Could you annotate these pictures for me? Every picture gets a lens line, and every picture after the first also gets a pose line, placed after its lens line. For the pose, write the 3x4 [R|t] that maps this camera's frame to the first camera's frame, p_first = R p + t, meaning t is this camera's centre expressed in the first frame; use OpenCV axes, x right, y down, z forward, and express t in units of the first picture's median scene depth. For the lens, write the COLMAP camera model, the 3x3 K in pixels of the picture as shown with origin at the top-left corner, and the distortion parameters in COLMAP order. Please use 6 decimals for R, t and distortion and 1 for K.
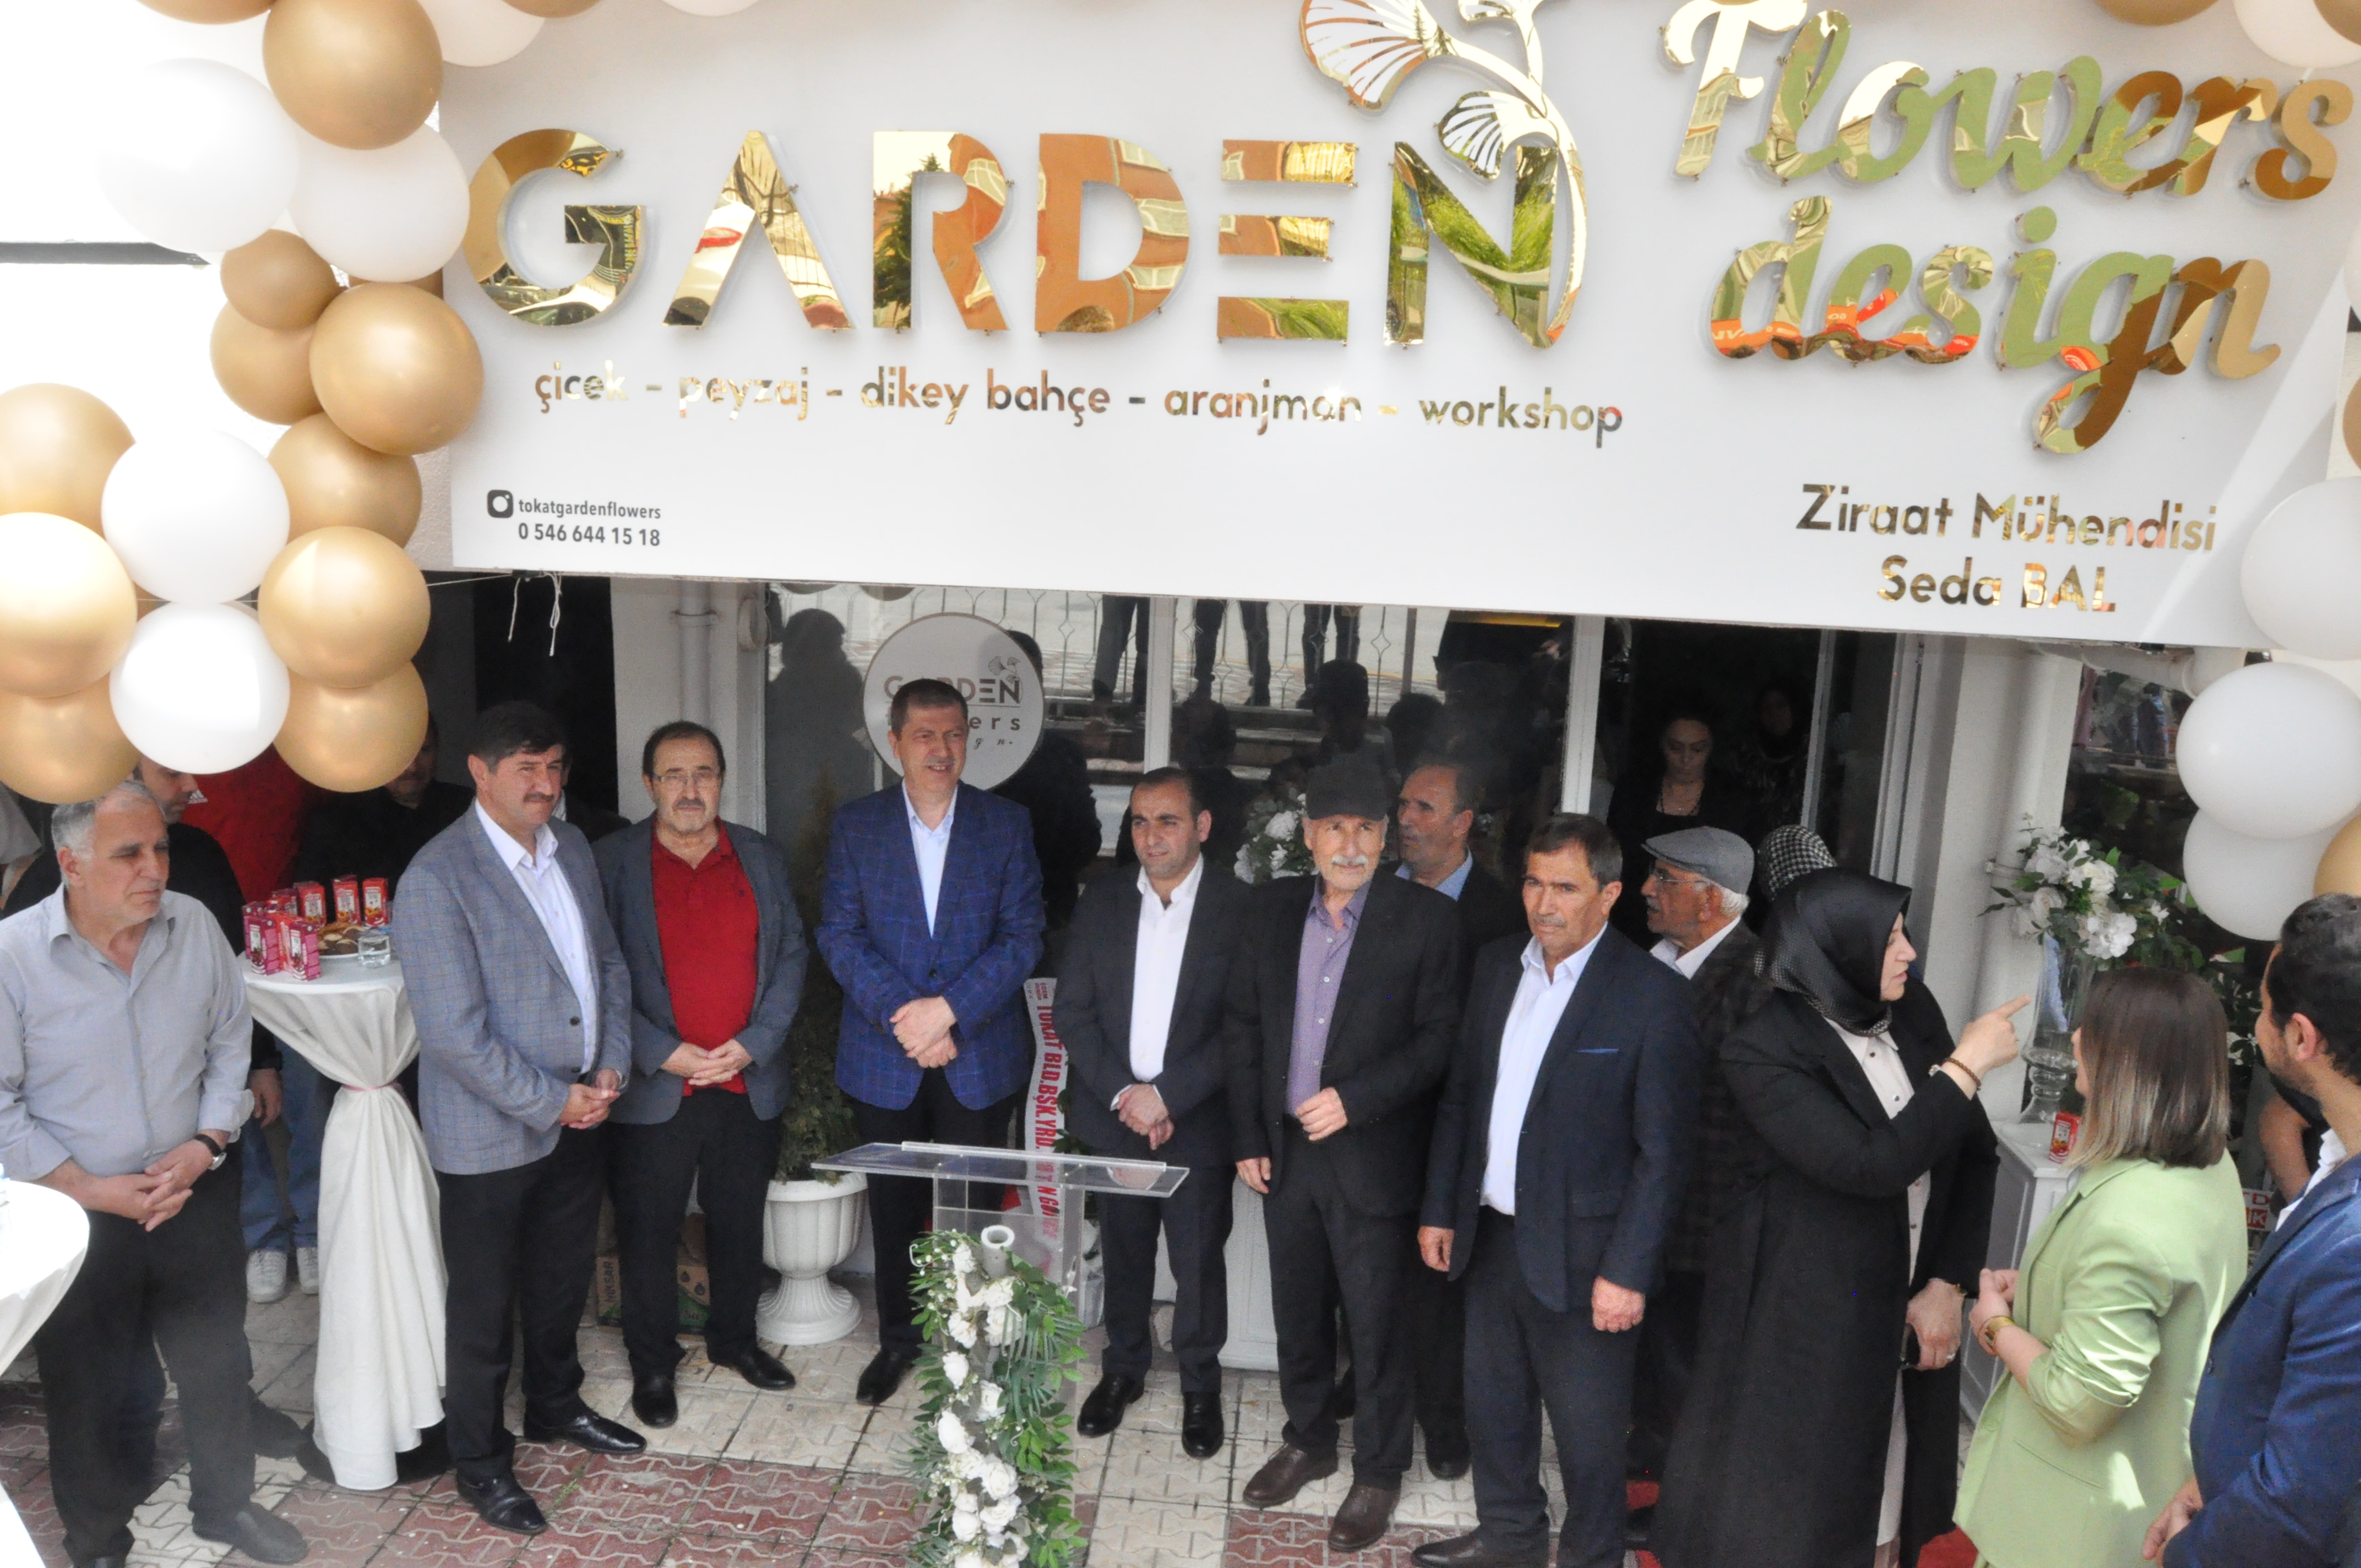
lens RADIAL K [[1863.9, 0, 1132.8], [0, 1863.9, 783.0], [0, 0, 1]] dist [-0.076439, 0.005589]
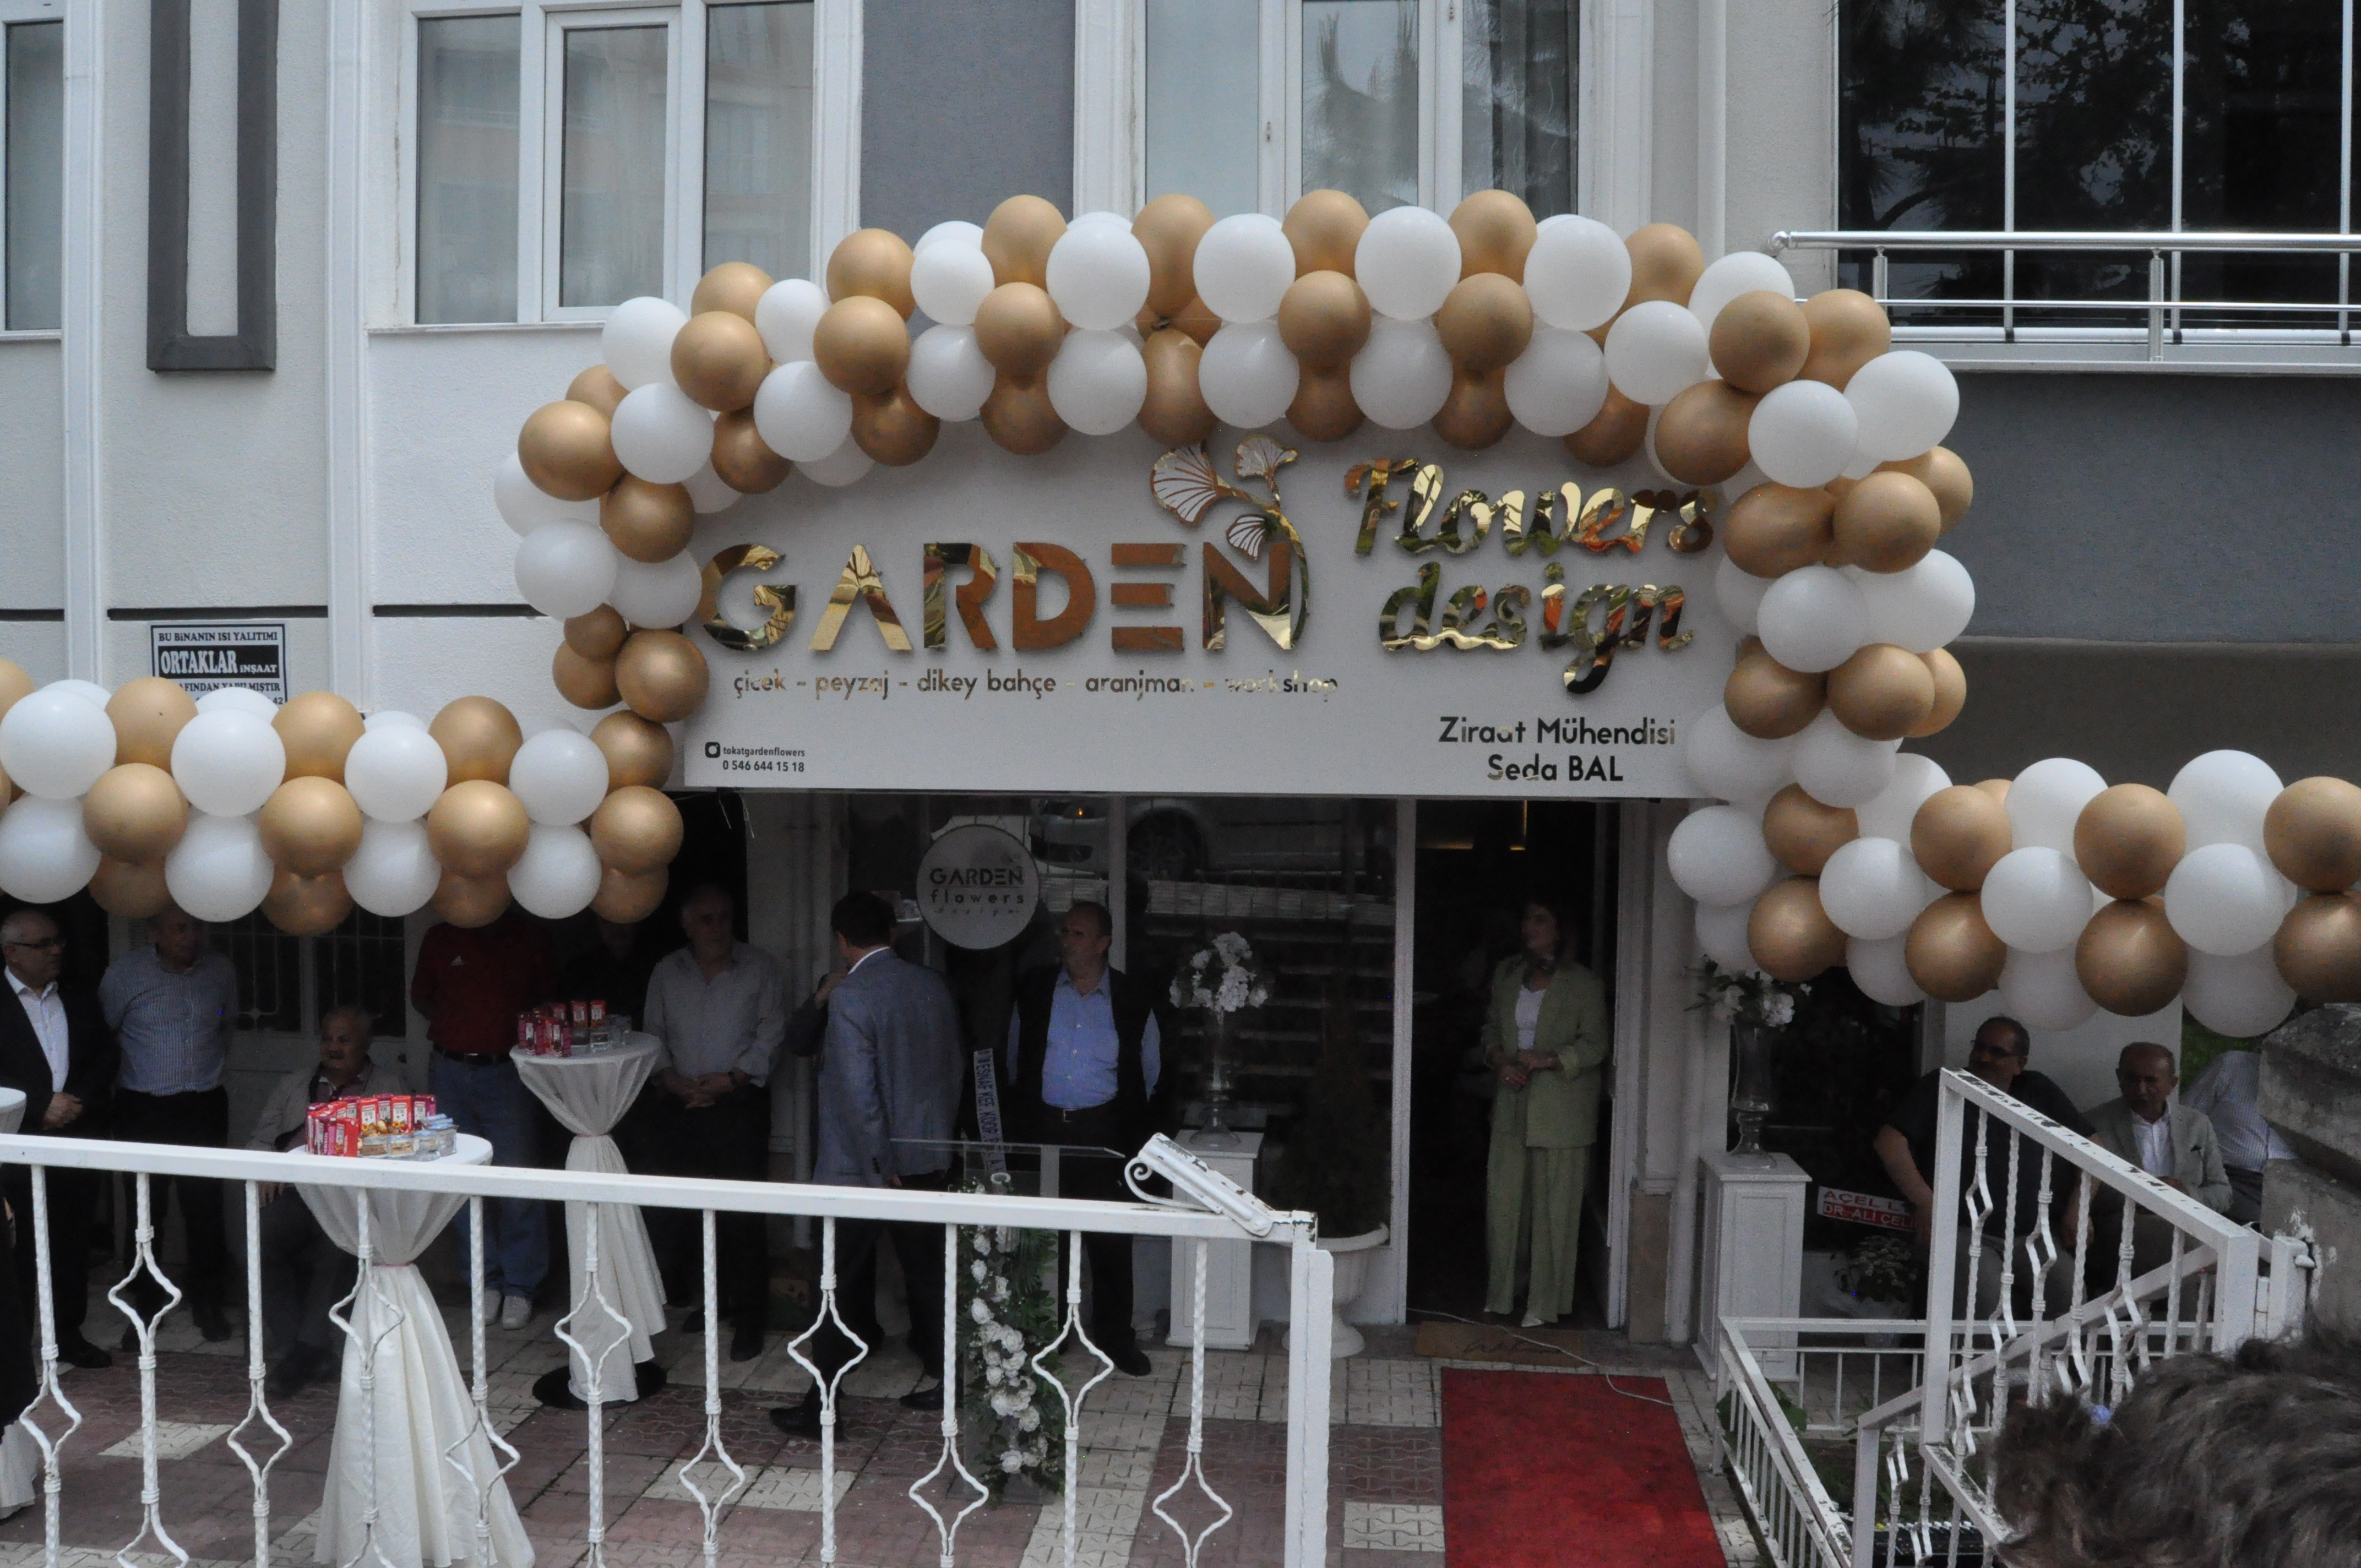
lens RADIAL K [[1823.6, 0, 1180.5], [0, 1823.6, 784.0], [0, 0, 1]] dist [-0.000563, -0.000195]
pose [[0.999522, -0.029445, 0.009441, 0.090329], [0.030477, 0.989689, -0.139956, 0.144045], [-0.005222, 0.140177, 0.990113, -0.753236]]
